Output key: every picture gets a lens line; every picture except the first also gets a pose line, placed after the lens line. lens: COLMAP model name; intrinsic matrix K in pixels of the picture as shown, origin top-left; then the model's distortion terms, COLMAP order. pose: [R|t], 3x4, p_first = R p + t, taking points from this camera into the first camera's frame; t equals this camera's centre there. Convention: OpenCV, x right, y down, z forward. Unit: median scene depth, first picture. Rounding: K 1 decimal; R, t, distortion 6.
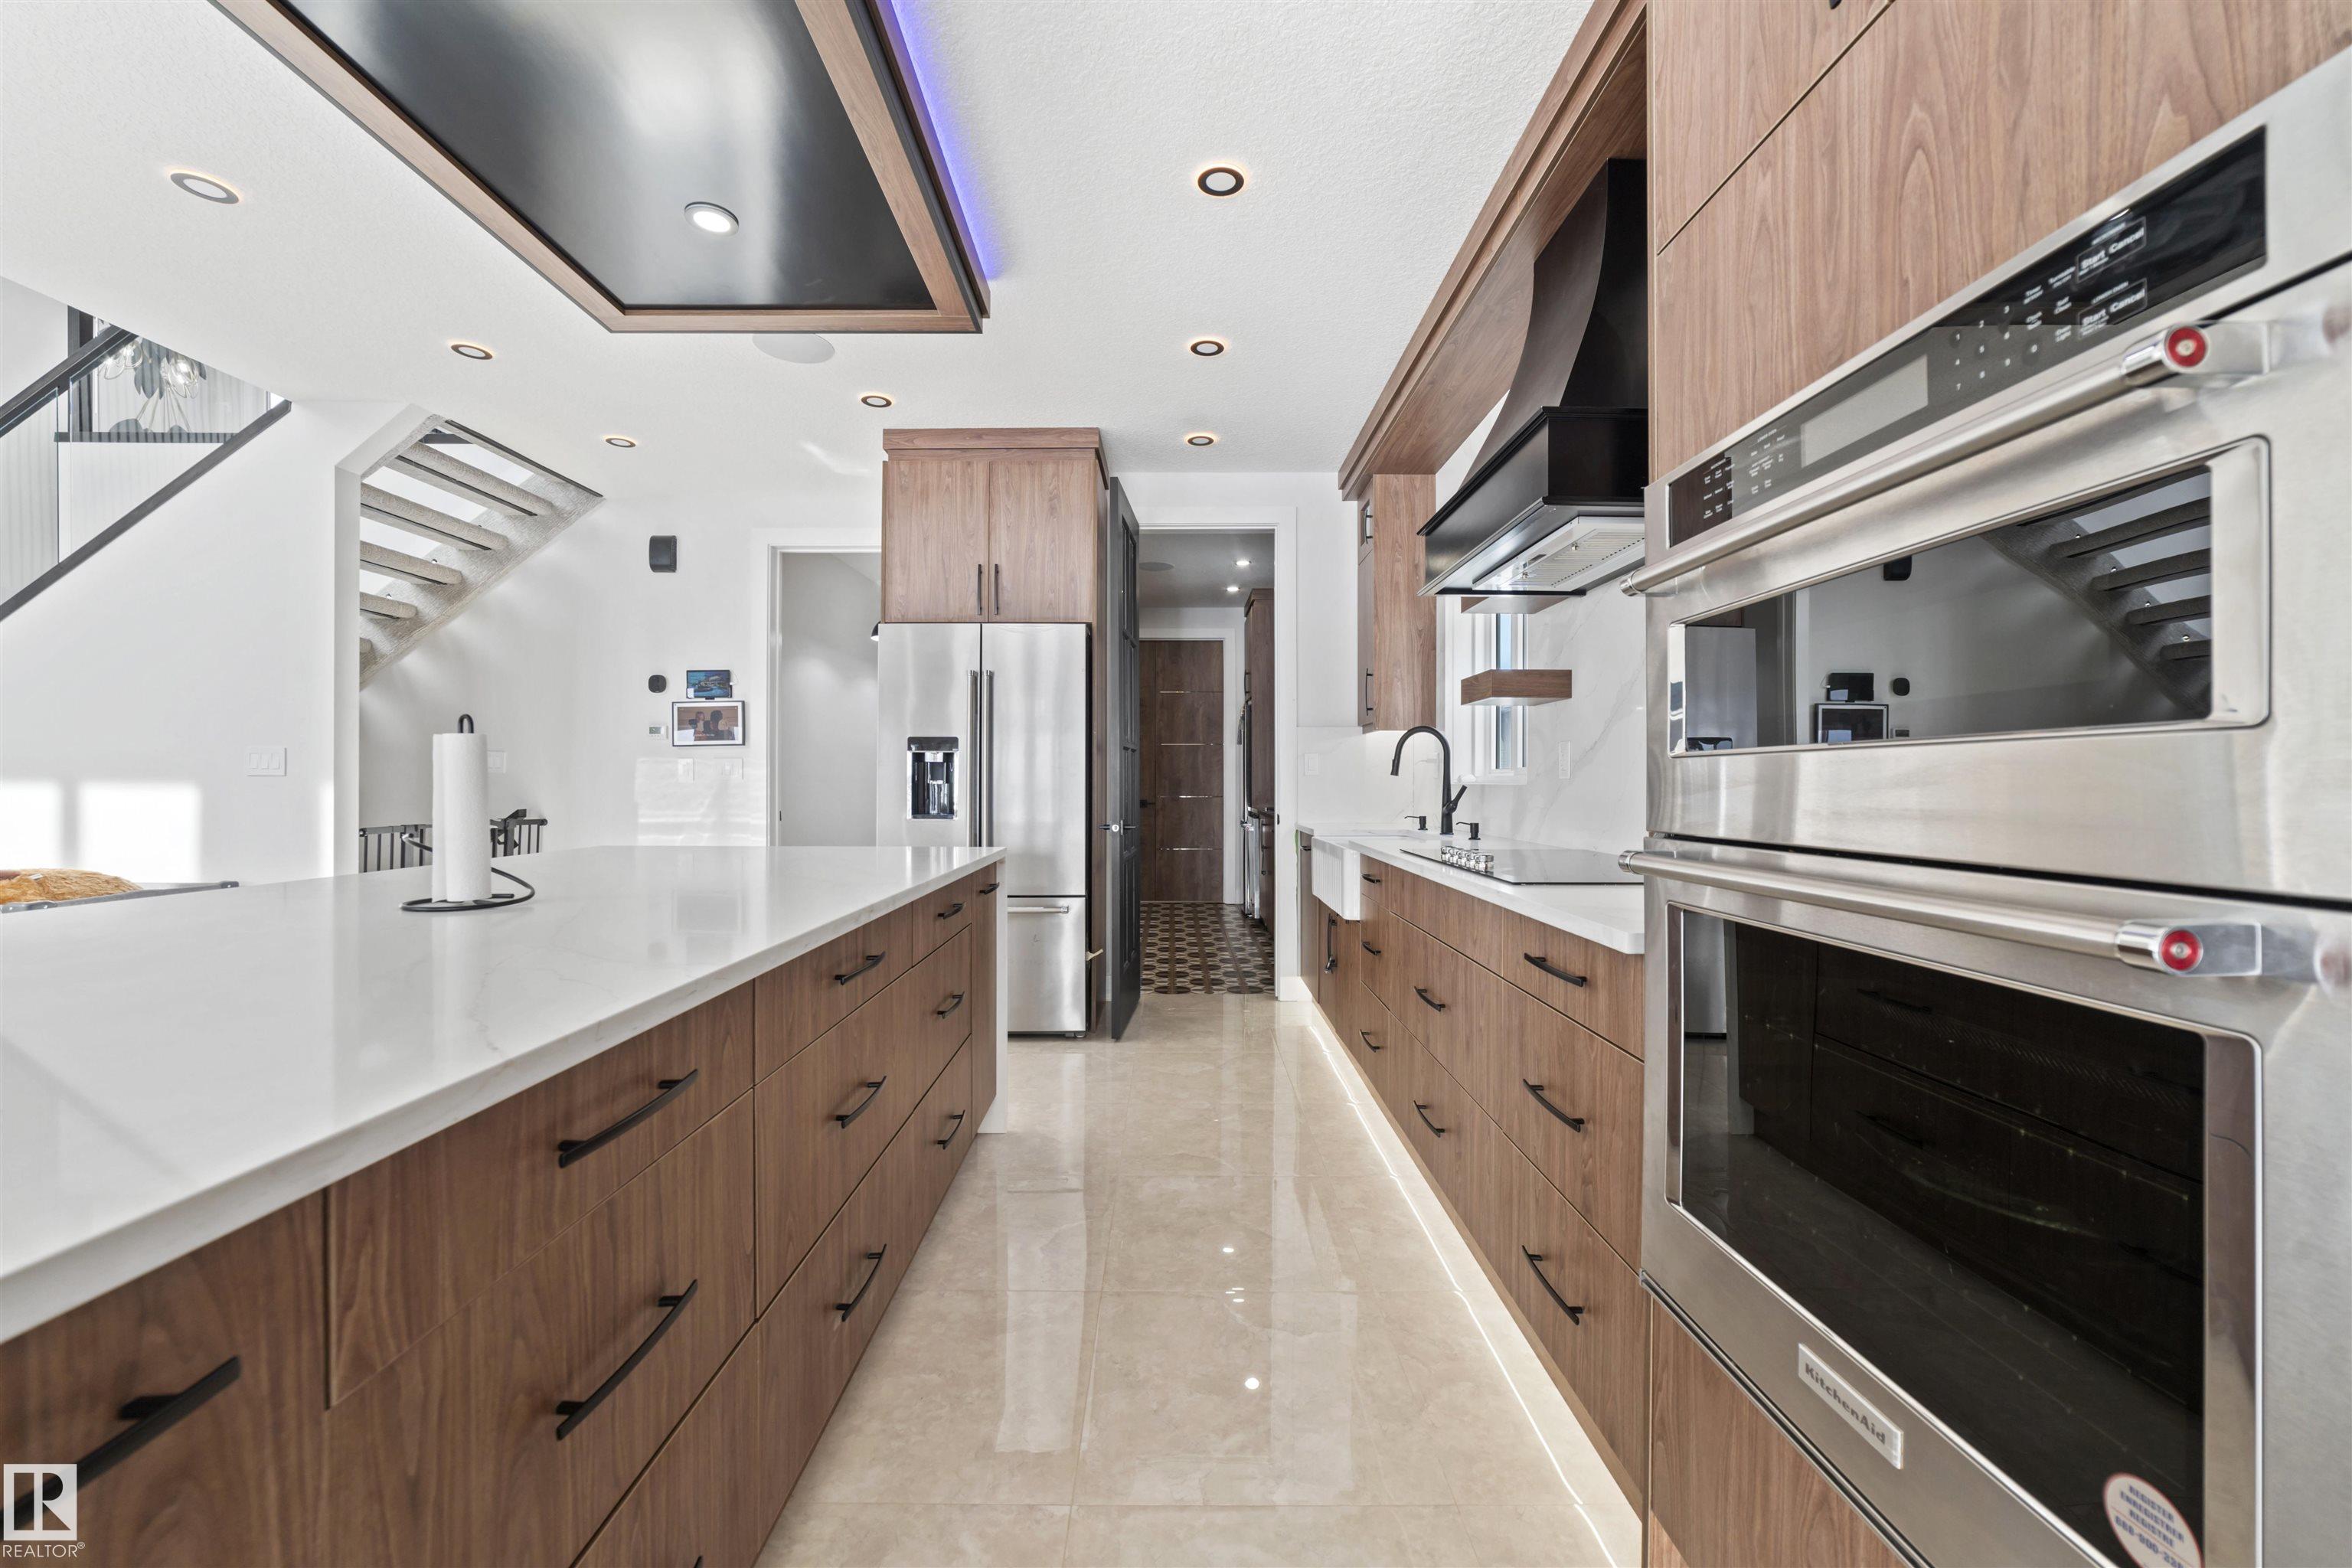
lens RADIAL K [[906.2, 0, 1191.6], [0, 906.2, 784.2], [0, 0, 1]] dist [-0.030676, 0.010996]
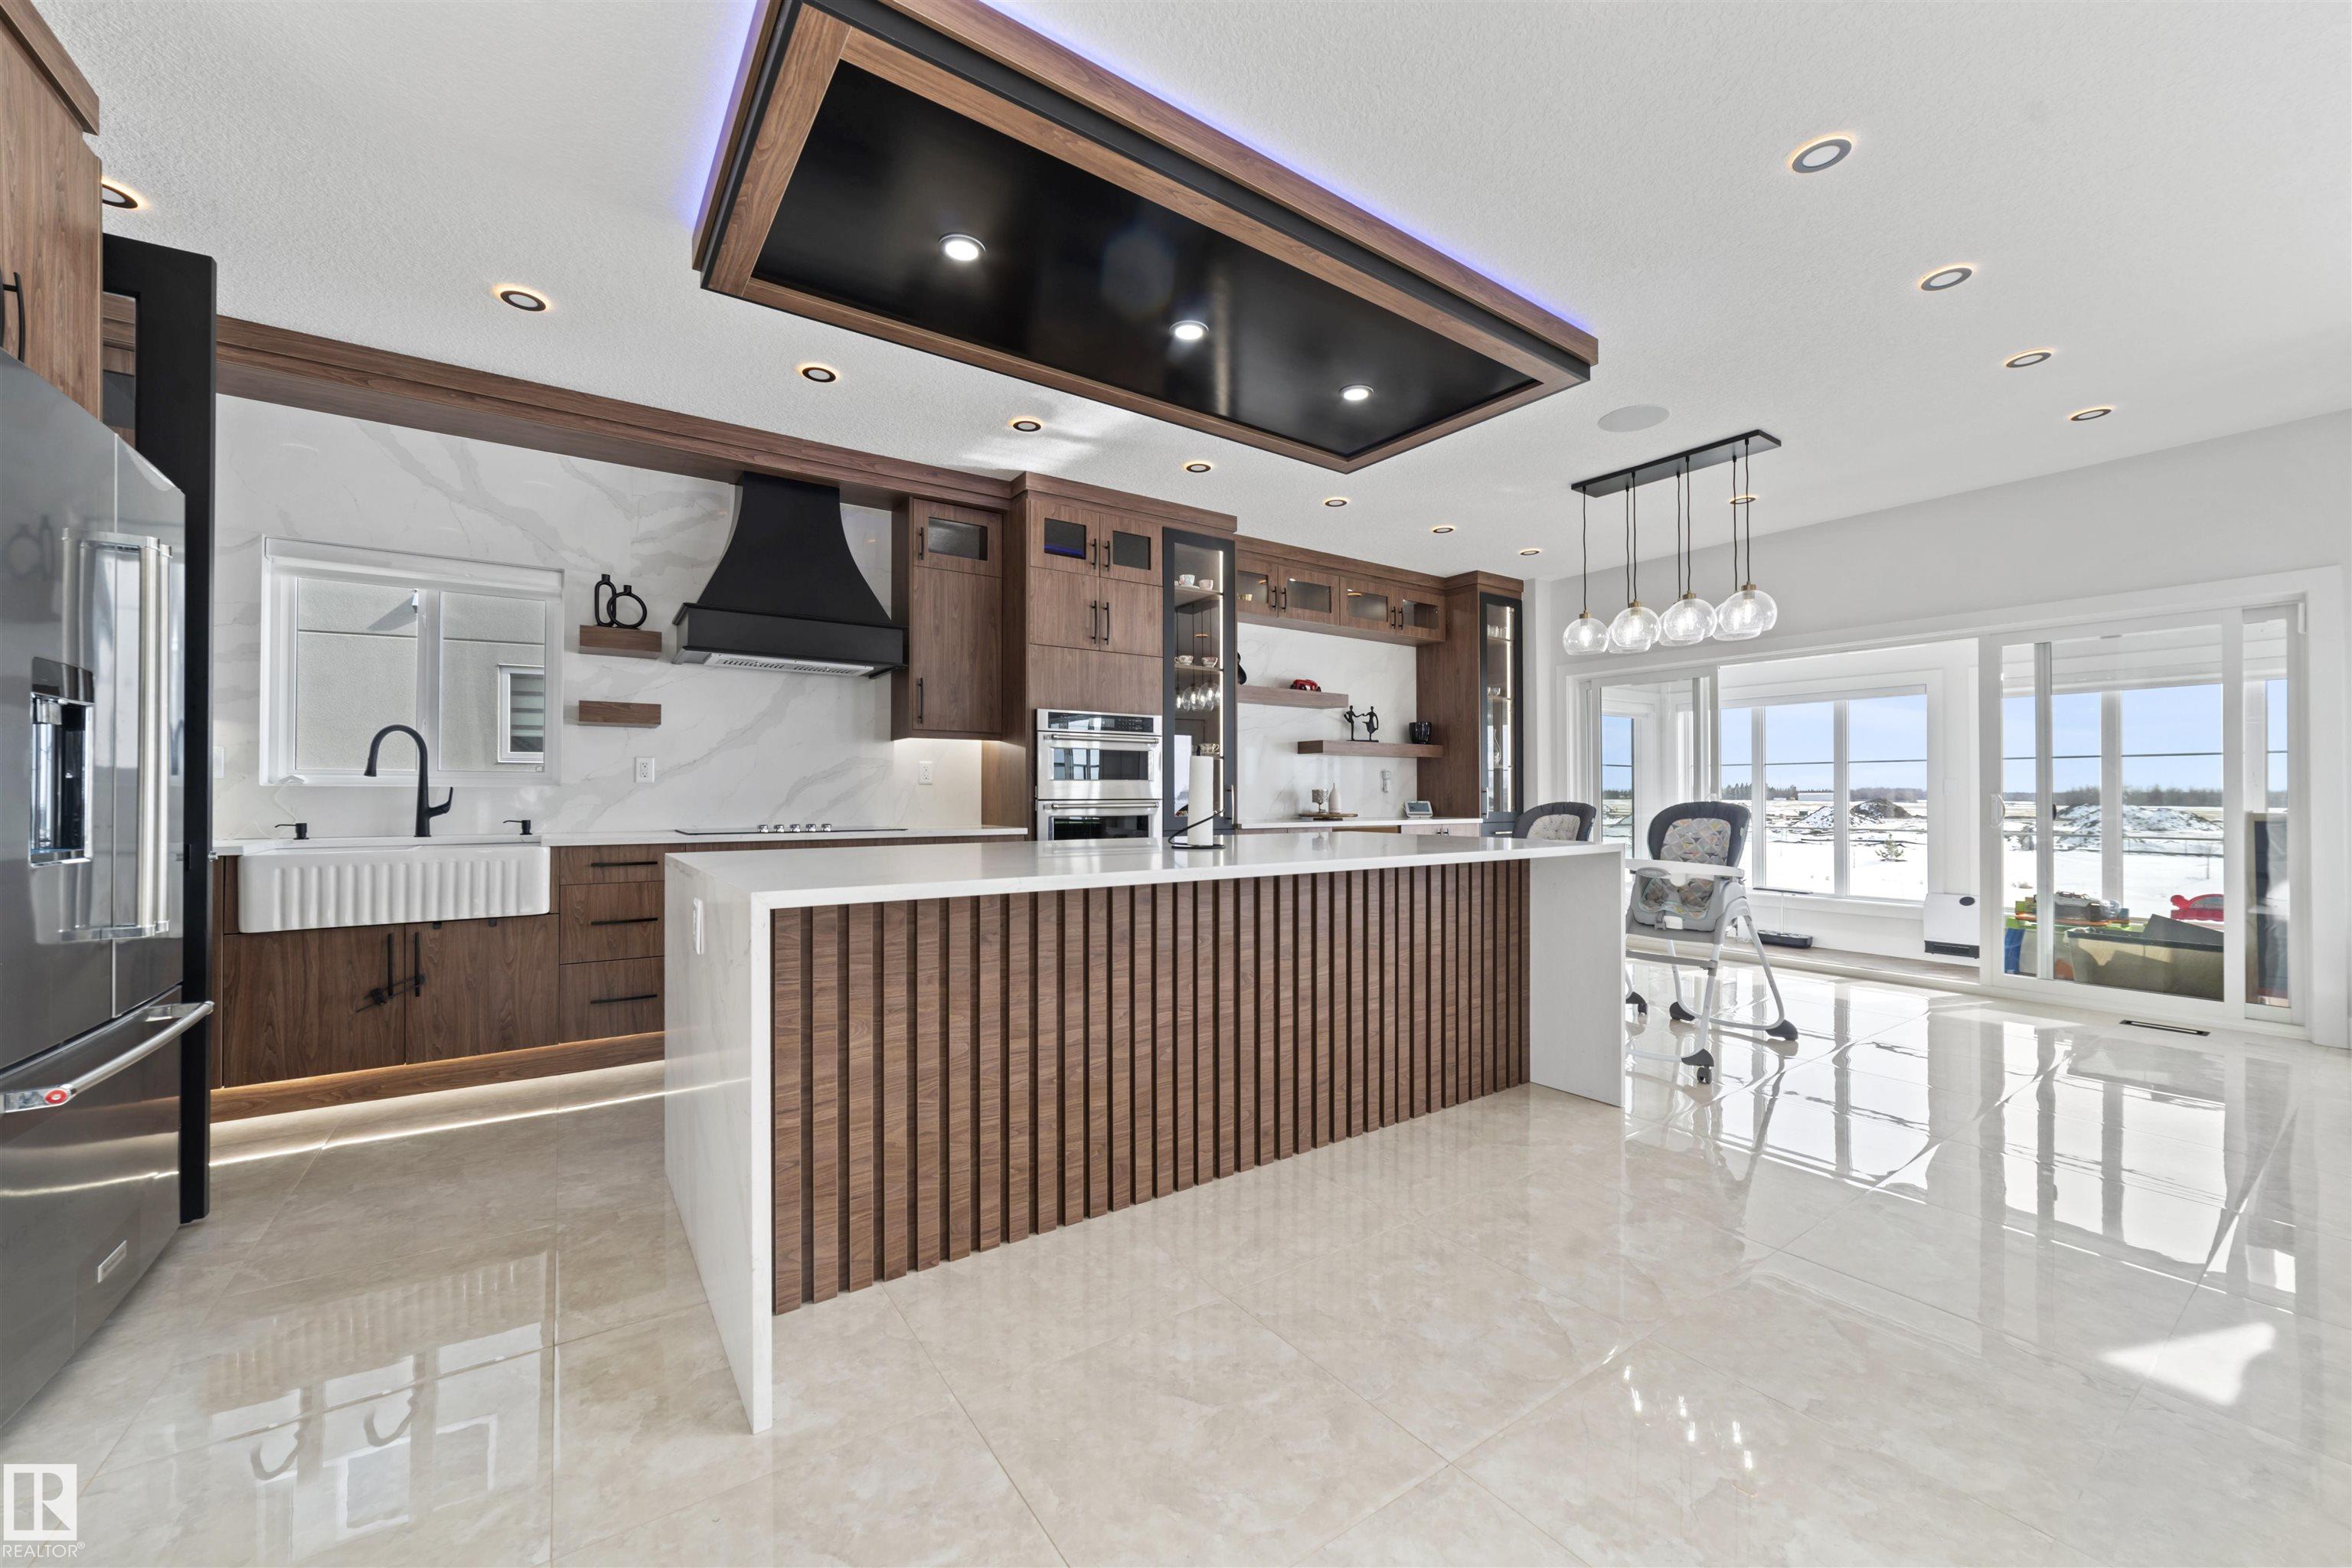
lens RADIAL K [[906.2, 0, 1191.6], [0, 906.2, 784.2], [0, 0, 1]] dist [-0.030676, 0.010996]
pose [[-0.570703, 0.008107, 0.821117, -1.270137], [0.001627, 0.999960, -0.008742, 0.009161], [-0.821155, -0.003653, -0.570693, 1.113943]]
